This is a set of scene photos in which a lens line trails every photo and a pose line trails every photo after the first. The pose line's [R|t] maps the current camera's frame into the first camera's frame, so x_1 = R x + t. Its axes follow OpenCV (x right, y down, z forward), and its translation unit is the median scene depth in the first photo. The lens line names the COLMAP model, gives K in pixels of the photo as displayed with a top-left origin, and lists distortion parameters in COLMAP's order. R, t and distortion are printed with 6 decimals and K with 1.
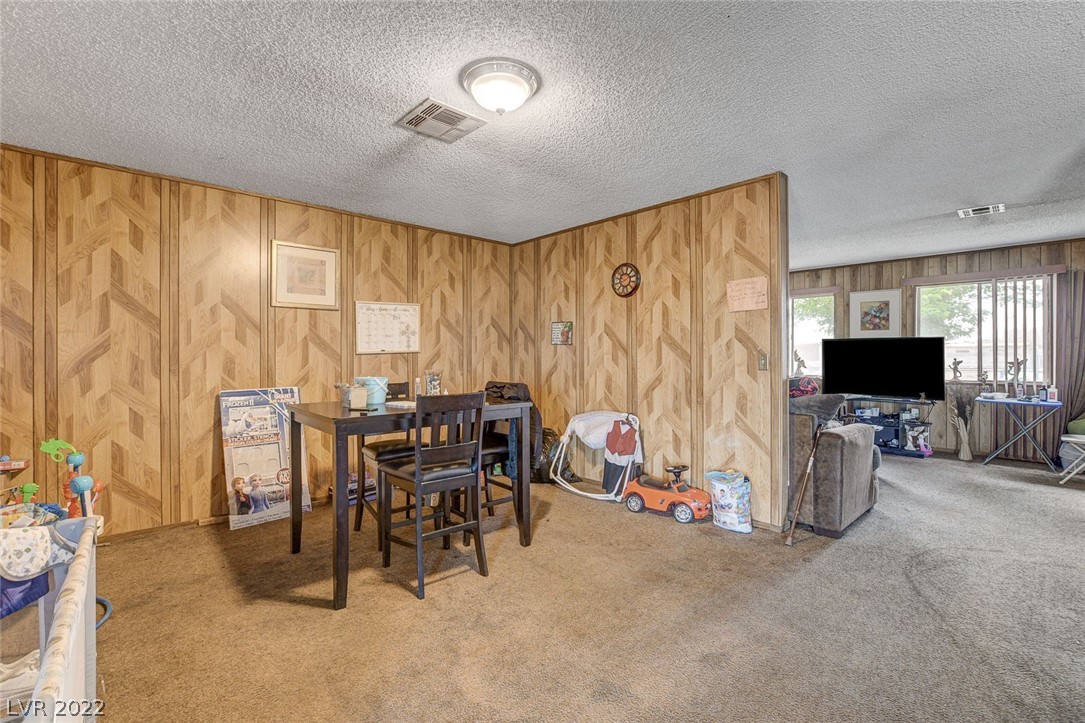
lens RADIAL K [[475.9, 0, 542.8], [0, 475.9, 364.1], [0, 0, 1]] dist [-0.022516, 0.000217]
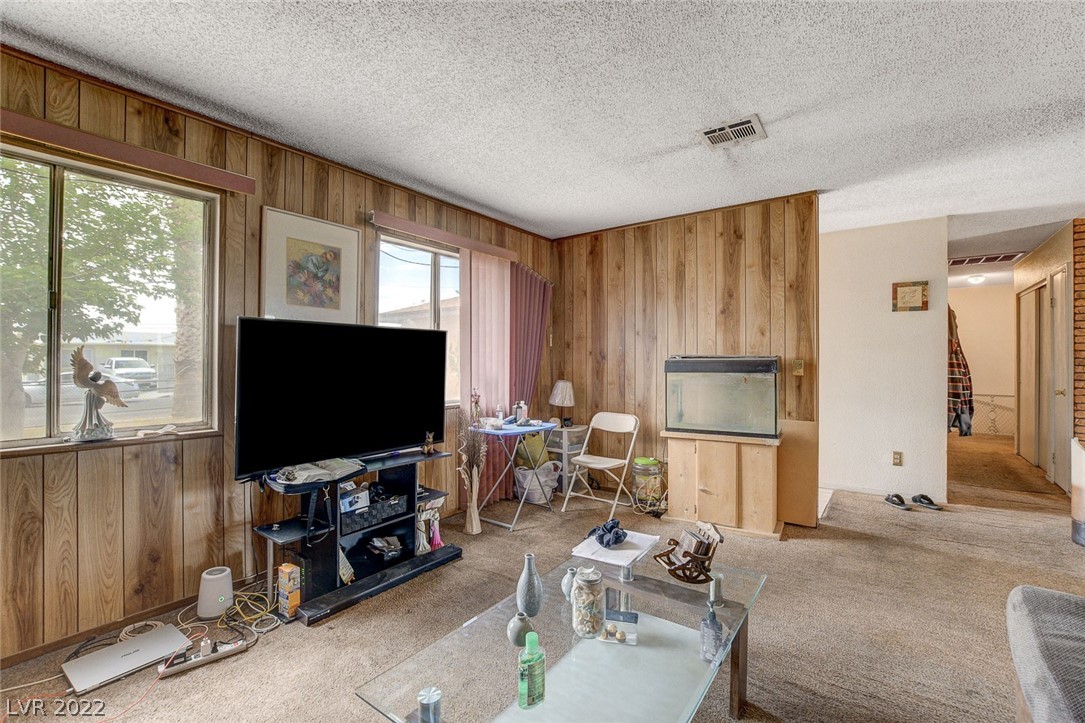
lens RADIAL K [[475.9, 0, 542.8], [0, 475.9, 364.1], [0, 0, 1]] dist [-0.022516, 0.000217]
pose [[-0.181442, -0.020245, 0.983193, 0.226543], [0.007846, 0.999726, 0.022033, -0.026715], [-0.983370, 0.011712, -0.181233, 0.880247]]
